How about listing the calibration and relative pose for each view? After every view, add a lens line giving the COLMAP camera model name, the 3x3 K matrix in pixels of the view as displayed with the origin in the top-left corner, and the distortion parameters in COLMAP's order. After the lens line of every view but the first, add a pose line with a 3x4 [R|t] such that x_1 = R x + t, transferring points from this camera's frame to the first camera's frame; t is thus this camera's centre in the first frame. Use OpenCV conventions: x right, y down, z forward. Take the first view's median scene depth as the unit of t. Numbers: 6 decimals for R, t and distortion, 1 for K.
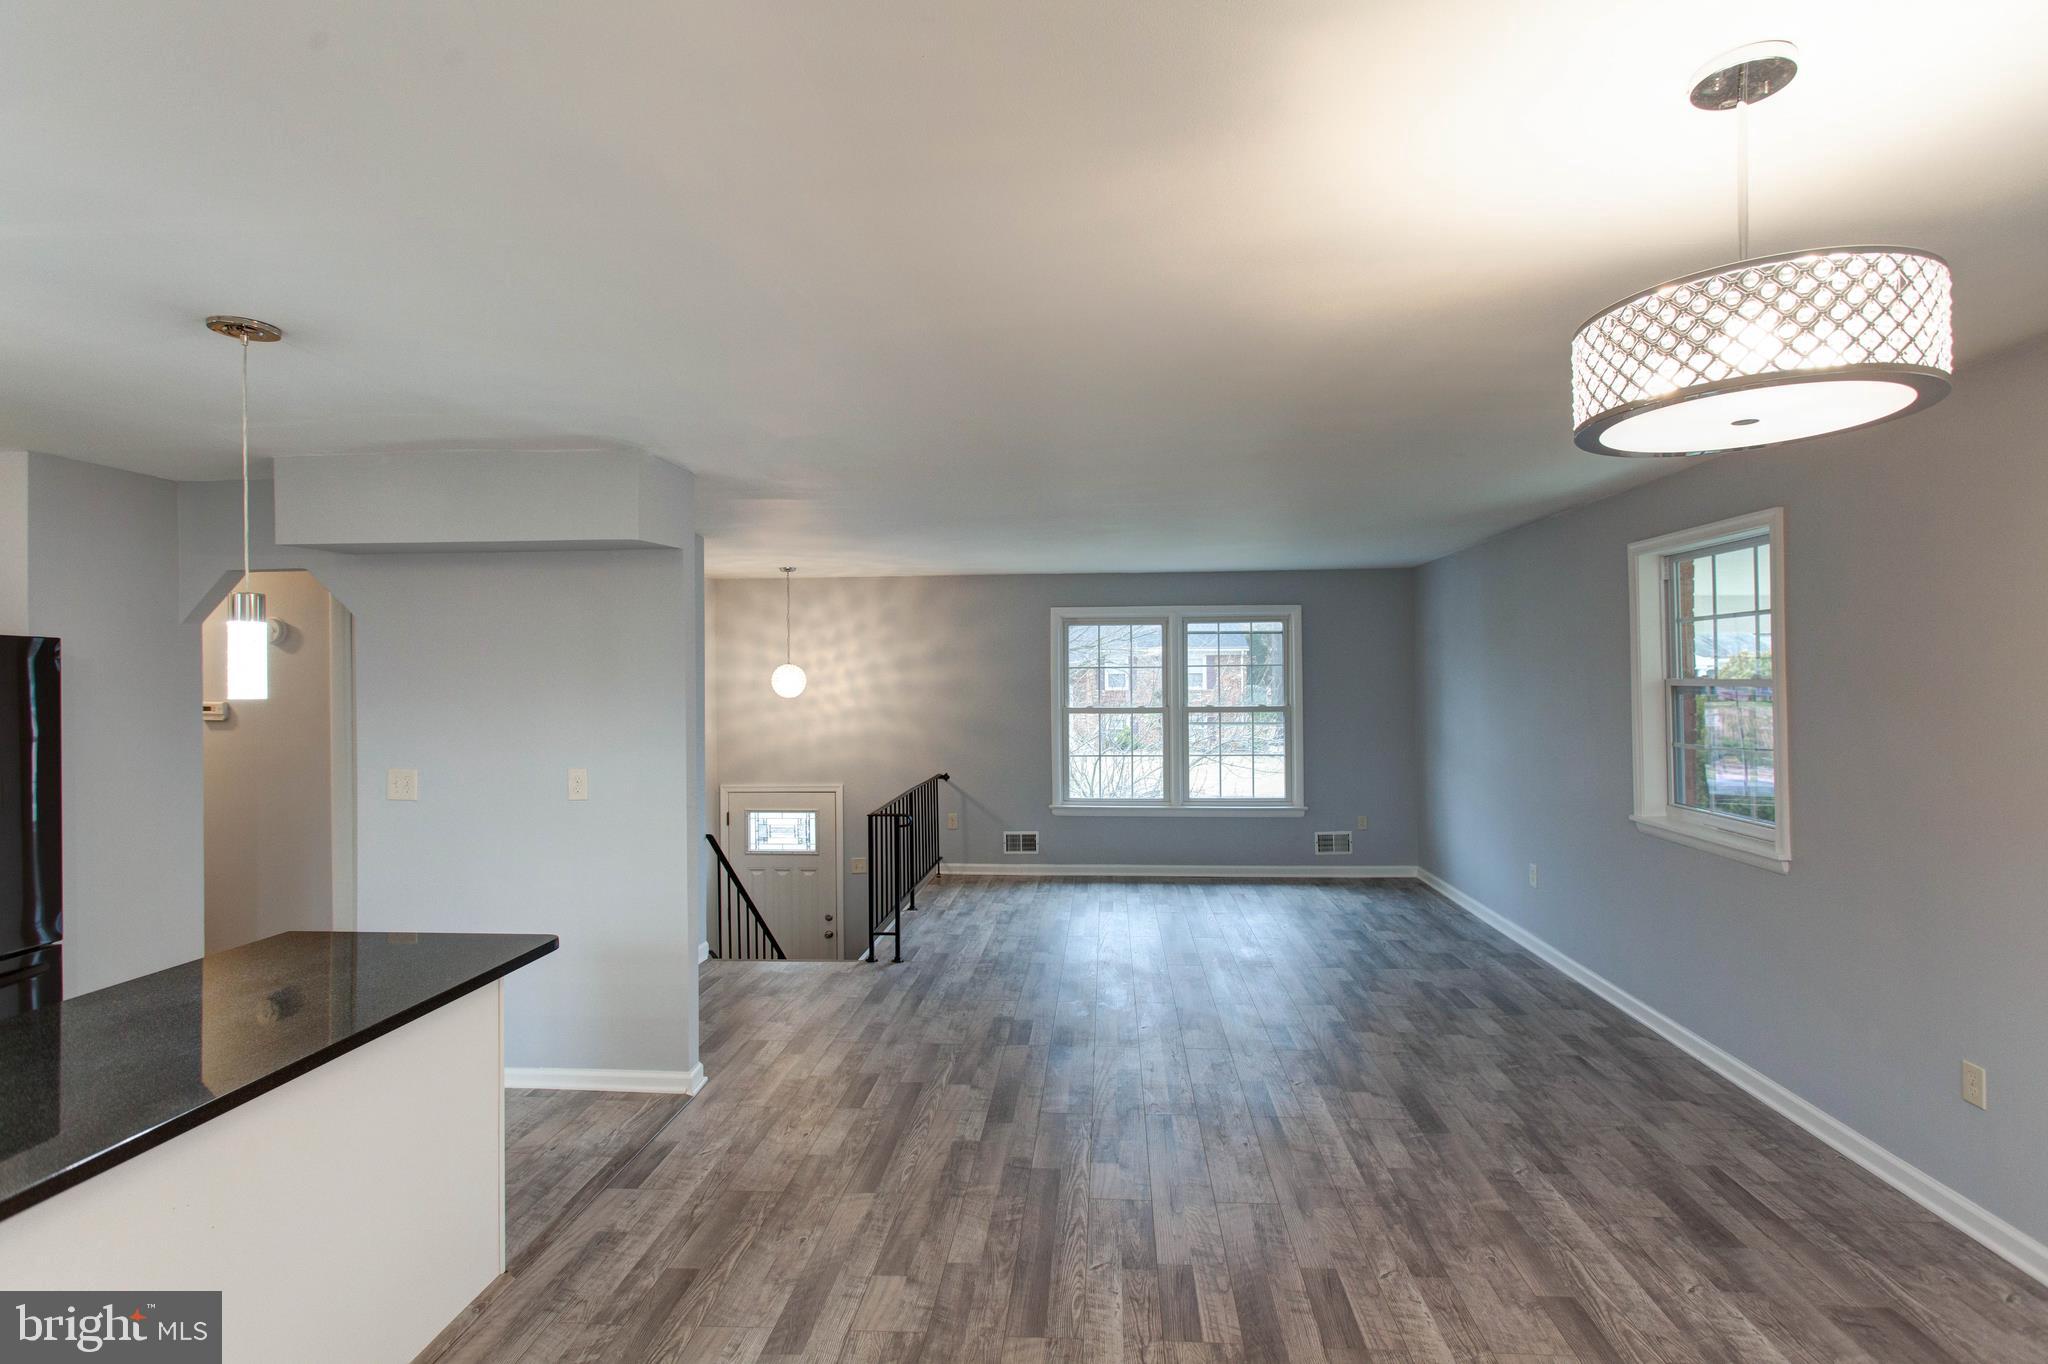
lens RADIAL K [[971.6, 0, 1038.4], [0, 971.6, 677.8], [0, 0, 1]] dist [0.009279, -0.000432]
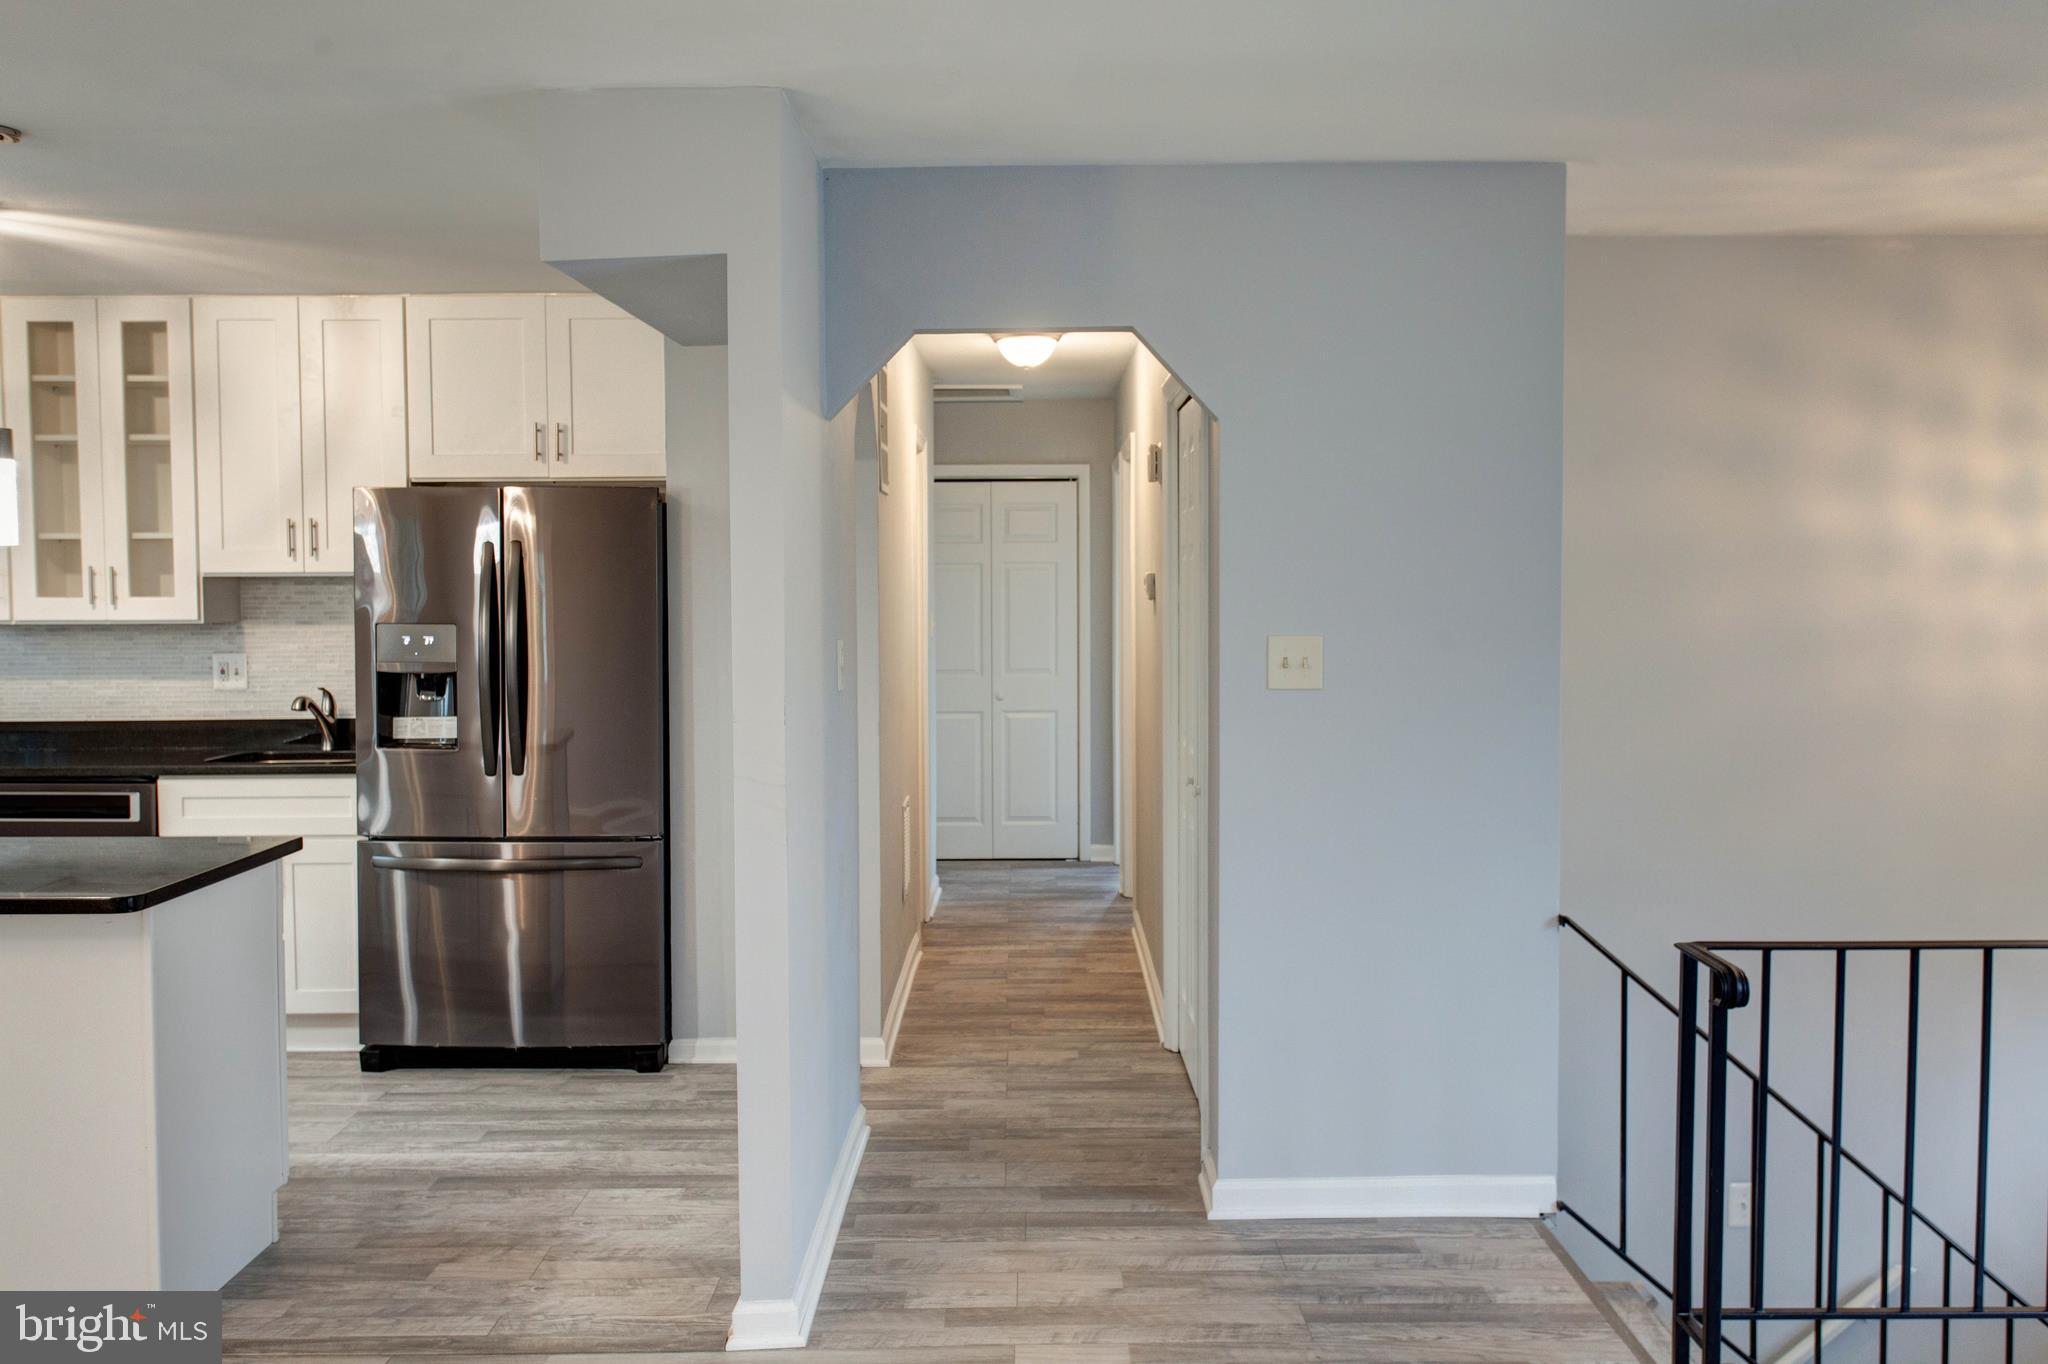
lens RADIAL K [[1864.1, 0, 1030.6], [0, 1864.1, 682.2], [0, 0, 1]] dist [0.000909, 0.002898]
pose [[0.073197, 0.063869, -0.995270, 0.556617], [0.003404, 0.997925, 0.064290, 0.022453], [0.997312, -0.008093, 0.072827, 1.017991]]
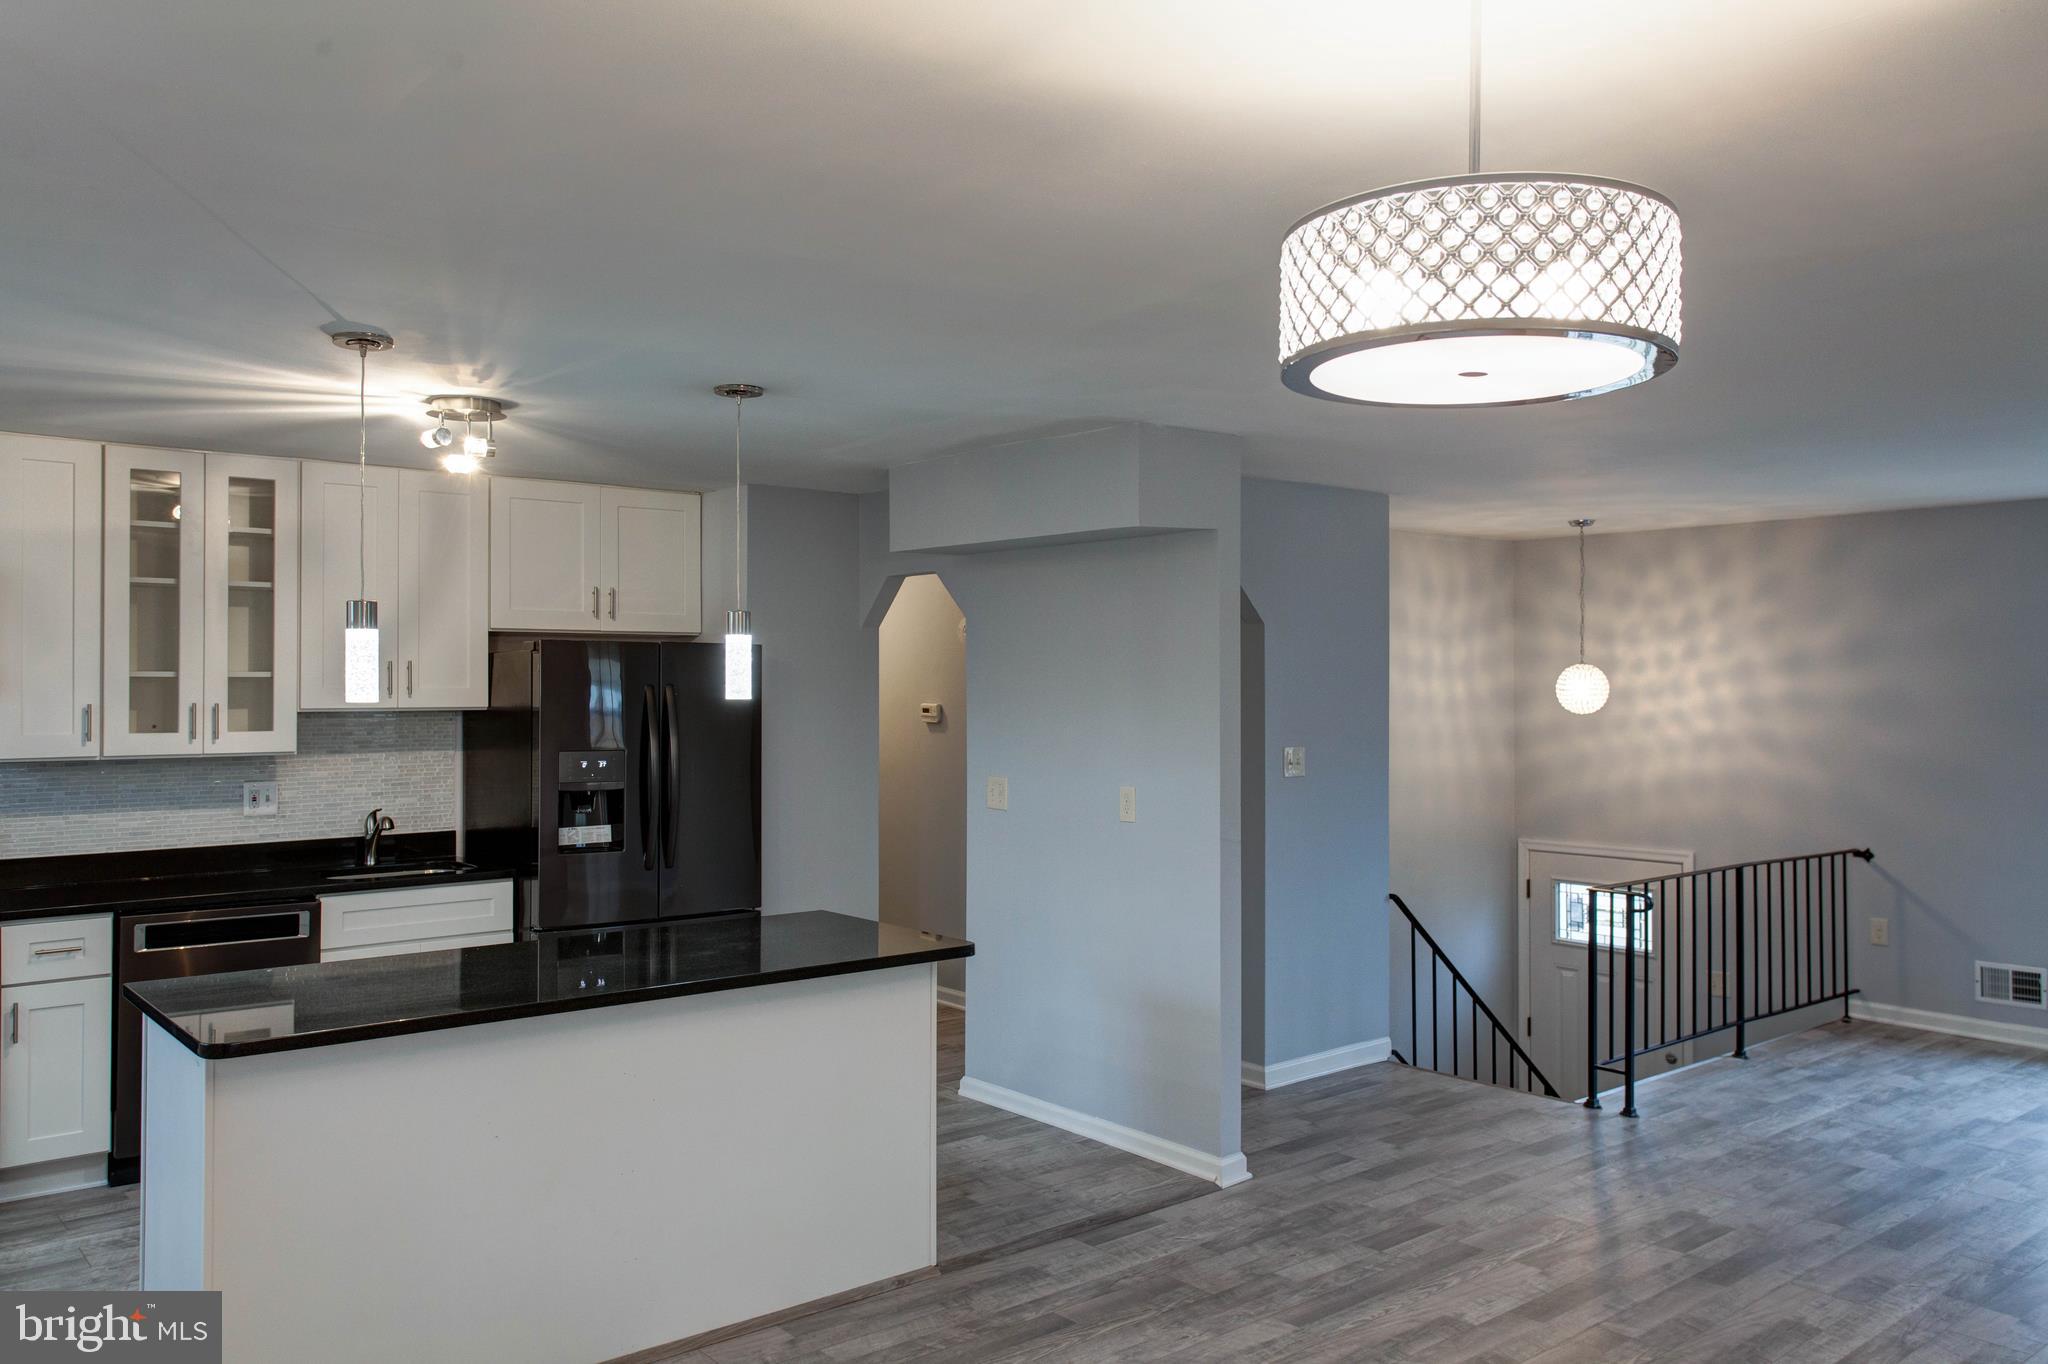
lens RADIAL K [[1571.0, 0, 1036.1], [0, 1571.0, 676.8], [0, 0, 1]] dist [-0.000062, -0.000235]
pose [[0.697259, 0.005798, -0.716795, 0.461261], [-0.007432, 0.999972, 0.000860, -0.005703], [0.716780, 0.004728, 0.697283, -0.046823]]
